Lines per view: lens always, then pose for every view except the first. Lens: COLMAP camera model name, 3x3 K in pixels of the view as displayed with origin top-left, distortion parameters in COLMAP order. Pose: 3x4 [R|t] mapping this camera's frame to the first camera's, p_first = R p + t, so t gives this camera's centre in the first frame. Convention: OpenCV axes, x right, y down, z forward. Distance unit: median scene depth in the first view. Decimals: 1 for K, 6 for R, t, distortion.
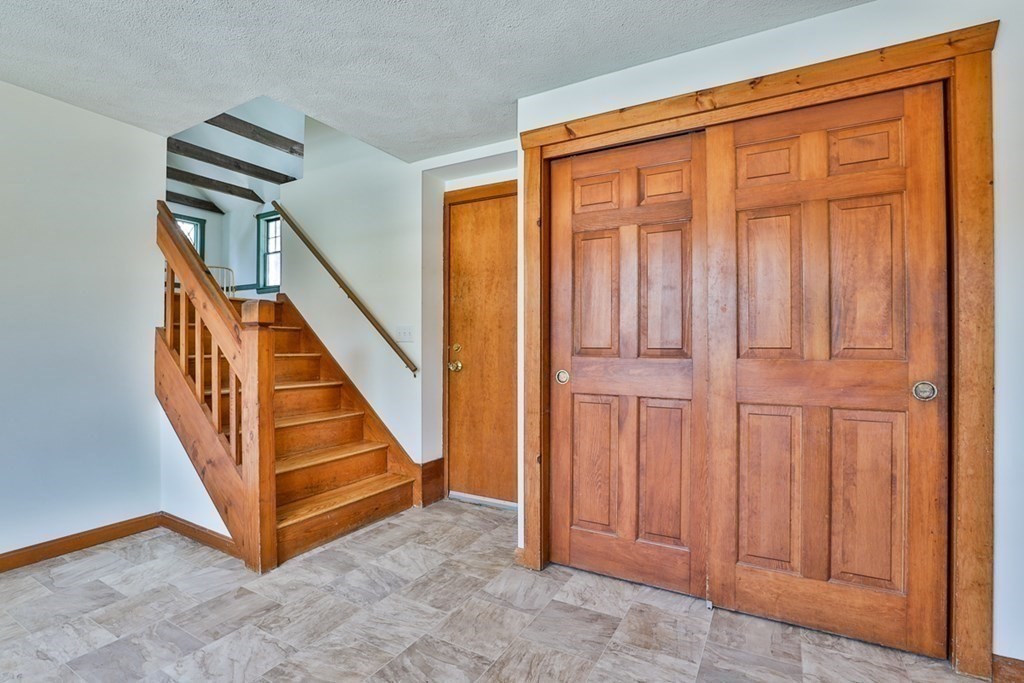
lens RADIAL K [[480.5, 0, 512.9], [0, 480.5, 340.3], [0, 0, 1]] dist [-0.043171, 0.010198]
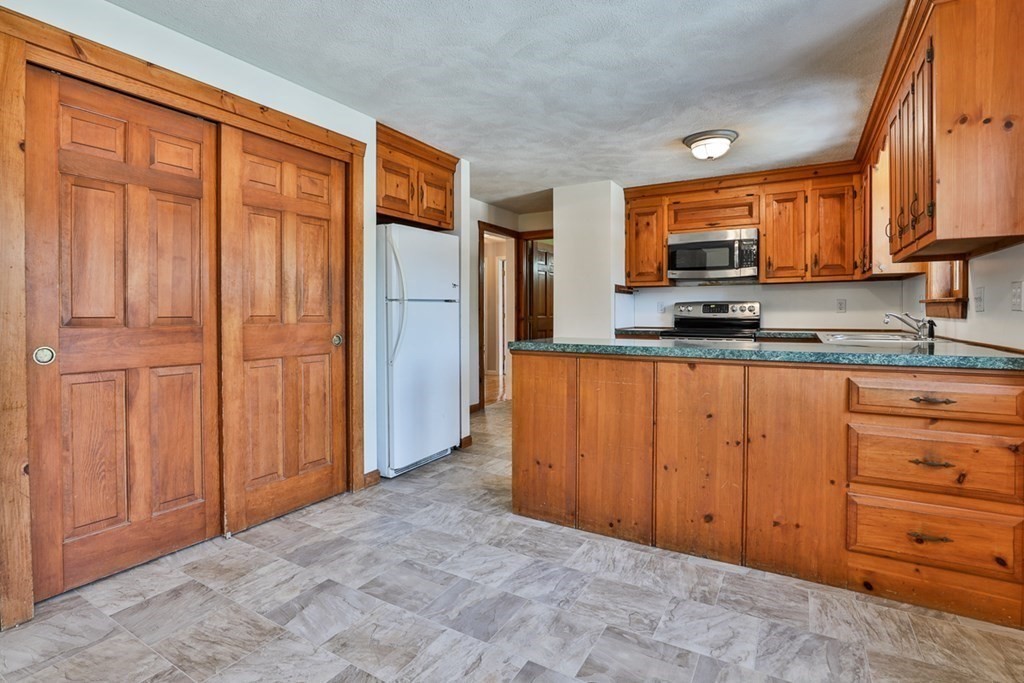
lens RADIAL K [[480.5, 0, 512.7], [0, 480.5, 318.5], [0, 0, 1]] dist [-0.043171, 0.010198]
pose [[0.017078, -0.012411, 0.999777, -0.738332], [-0.009722, 0.999874, 0.012578, 0.000391], [-0.999807, -0.009935, 0.016955, 0.281298]]
